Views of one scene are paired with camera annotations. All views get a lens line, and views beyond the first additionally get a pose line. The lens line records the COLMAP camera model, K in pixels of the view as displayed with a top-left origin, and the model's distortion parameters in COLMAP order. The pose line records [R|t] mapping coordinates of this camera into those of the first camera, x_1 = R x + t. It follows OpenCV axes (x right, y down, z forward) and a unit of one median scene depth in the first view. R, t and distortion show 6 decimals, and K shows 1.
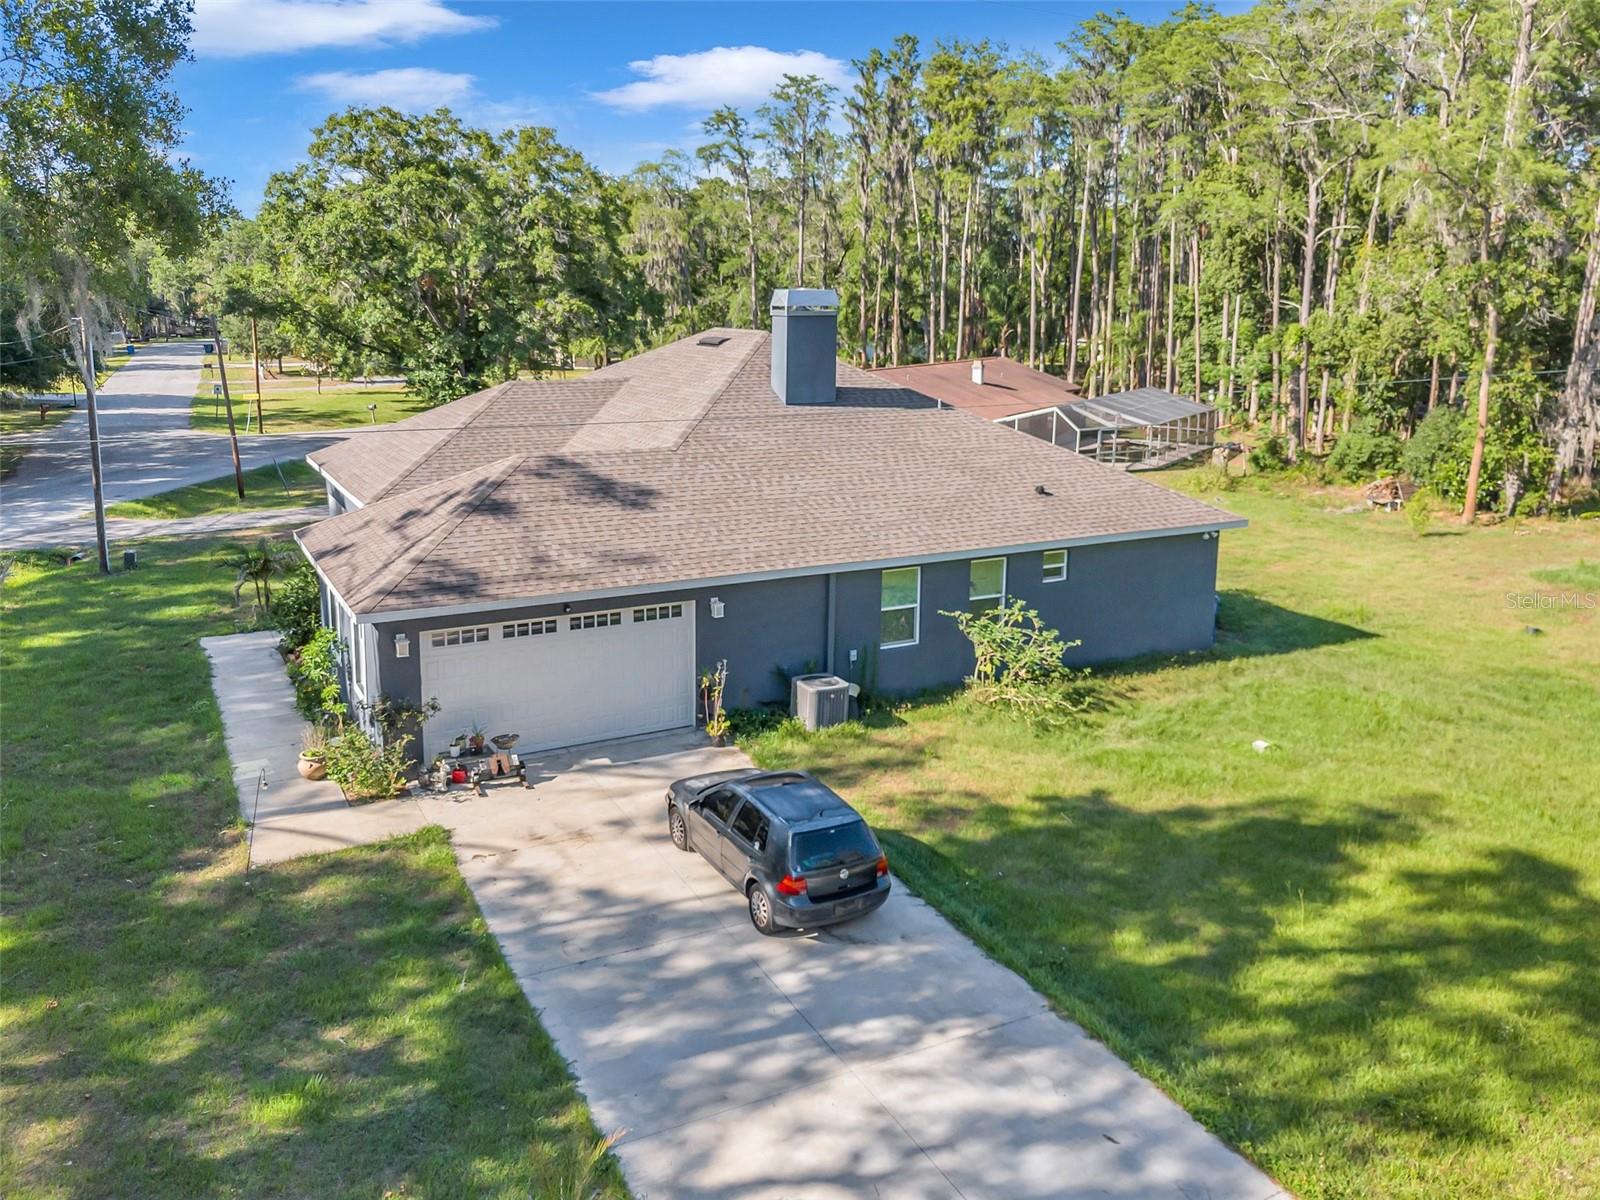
lens RADIAL K [[1208.3, 0, 762.4], [0, 1208.3, 595.0], [0, 0, 1]] dist [0.002048, -0.001153]
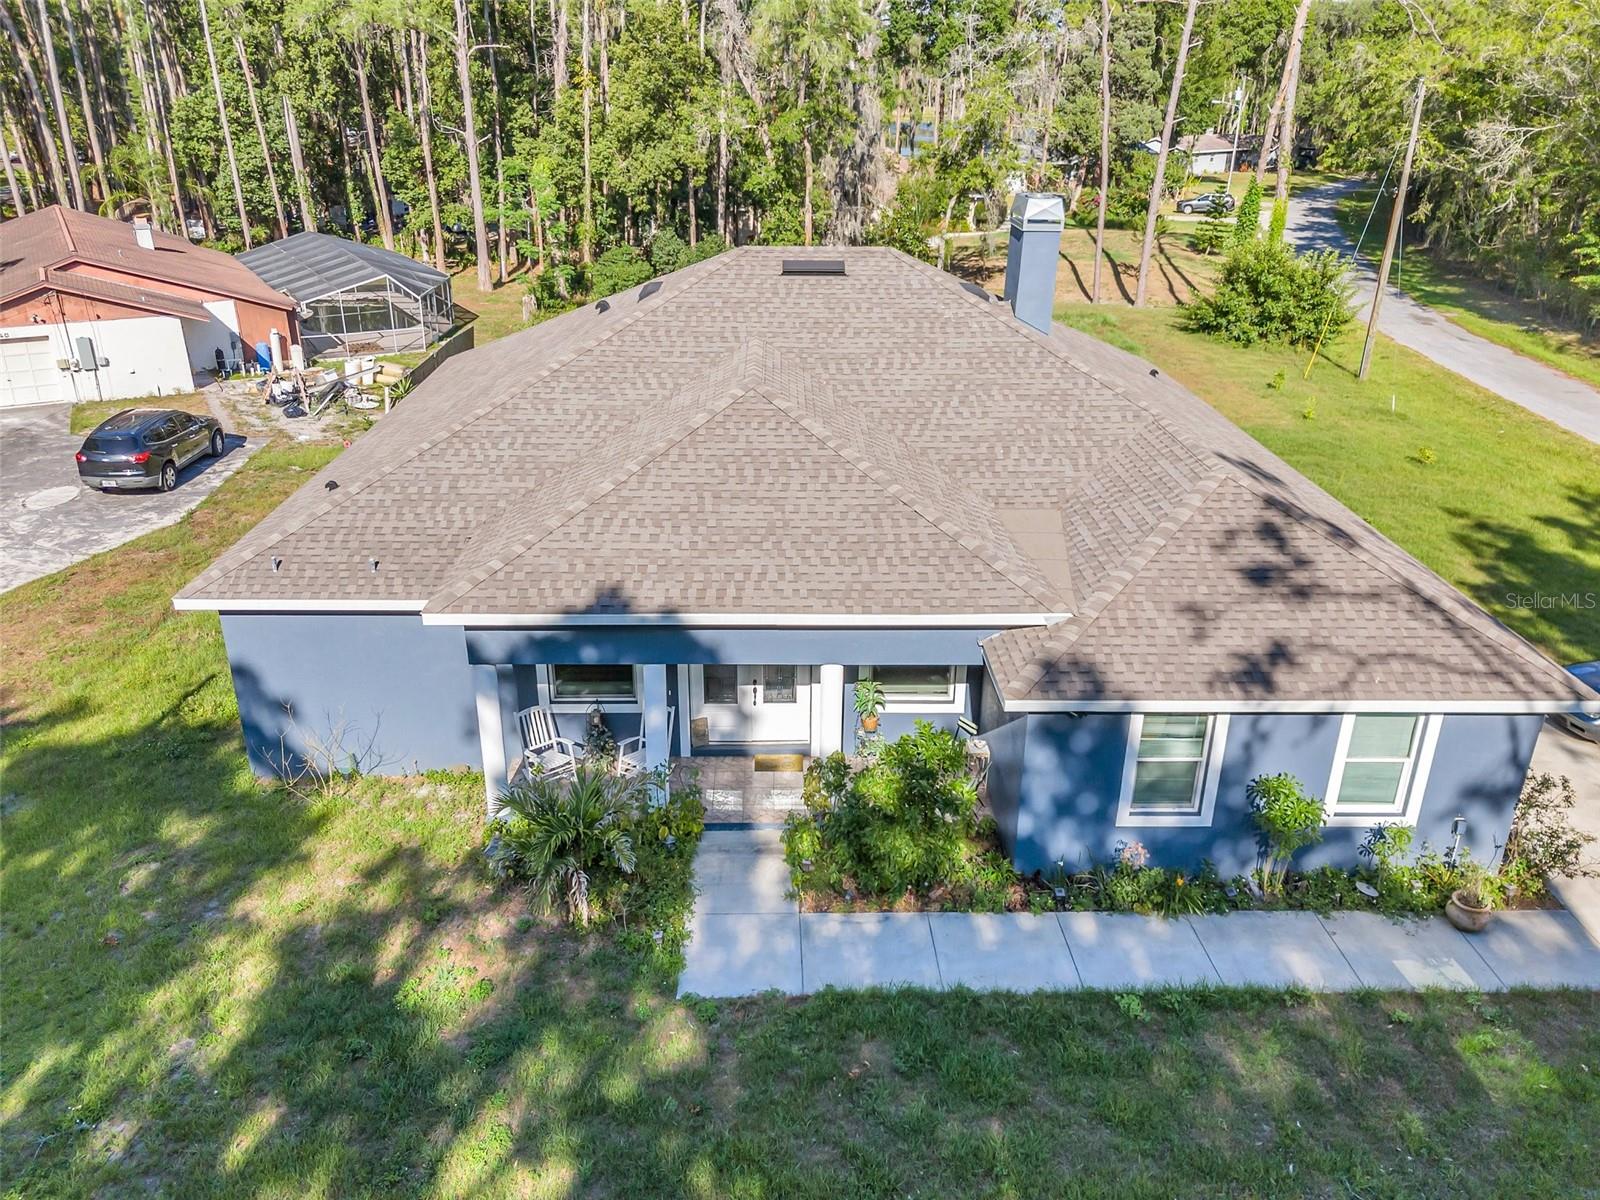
lens RADIAL K [[1147.3, 0, 763.6], [0, 1147.3, 598.4], [0, 0, 1]] dist [0.025525, -0.005372]
pose [[0.451842, -0.361748, 0.815461, -1.291751], [0.206134, 0.931693, 0.299092, -0.412642], [-0.867956, 0.032952, 0.495547, 1.204587]]
